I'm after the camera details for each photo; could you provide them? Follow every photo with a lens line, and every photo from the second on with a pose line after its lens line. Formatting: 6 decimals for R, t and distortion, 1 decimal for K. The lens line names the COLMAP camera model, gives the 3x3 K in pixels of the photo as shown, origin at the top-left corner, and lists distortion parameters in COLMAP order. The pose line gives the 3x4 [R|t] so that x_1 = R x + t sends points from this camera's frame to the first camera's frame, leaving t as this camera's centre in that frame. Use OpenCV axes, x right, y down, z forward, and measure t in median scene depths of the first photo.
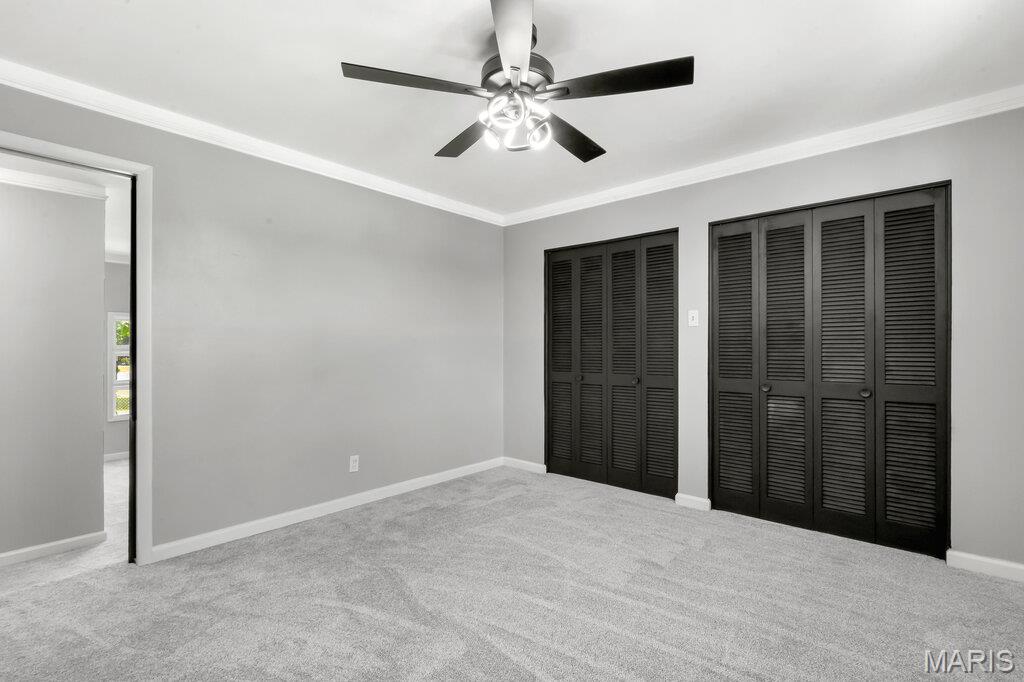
lens RADIAL K [[464.6, 0, 506.6], [0, 464.6, 344.5], [0, 0, 1]] dist [-0.004273, 0.000583]
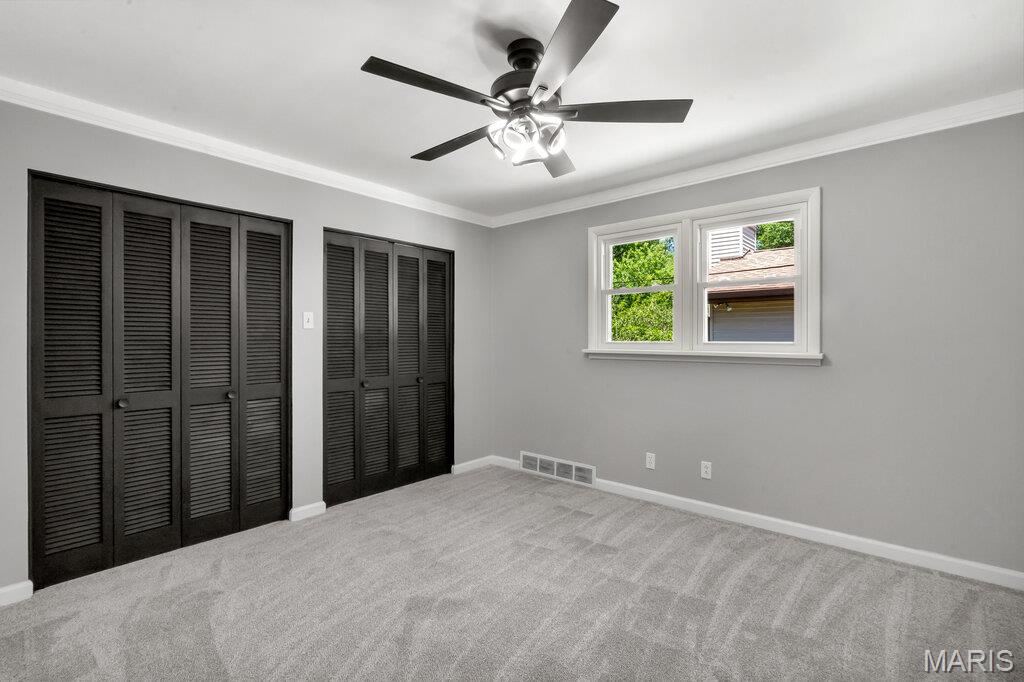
lens RADIAL K [[464.6, 0, 513.4], [0, 464.6, 343.7], [0, 0, 1]] dist [-0.004273, 0.000583]
pose [[-0.018917, -0.003248, 0.999816, -0.598792], [0.000155, 0.999995, 0.003252, -0.012115], [-0.999821, 0.000216, -0.018916, 0.622863]]
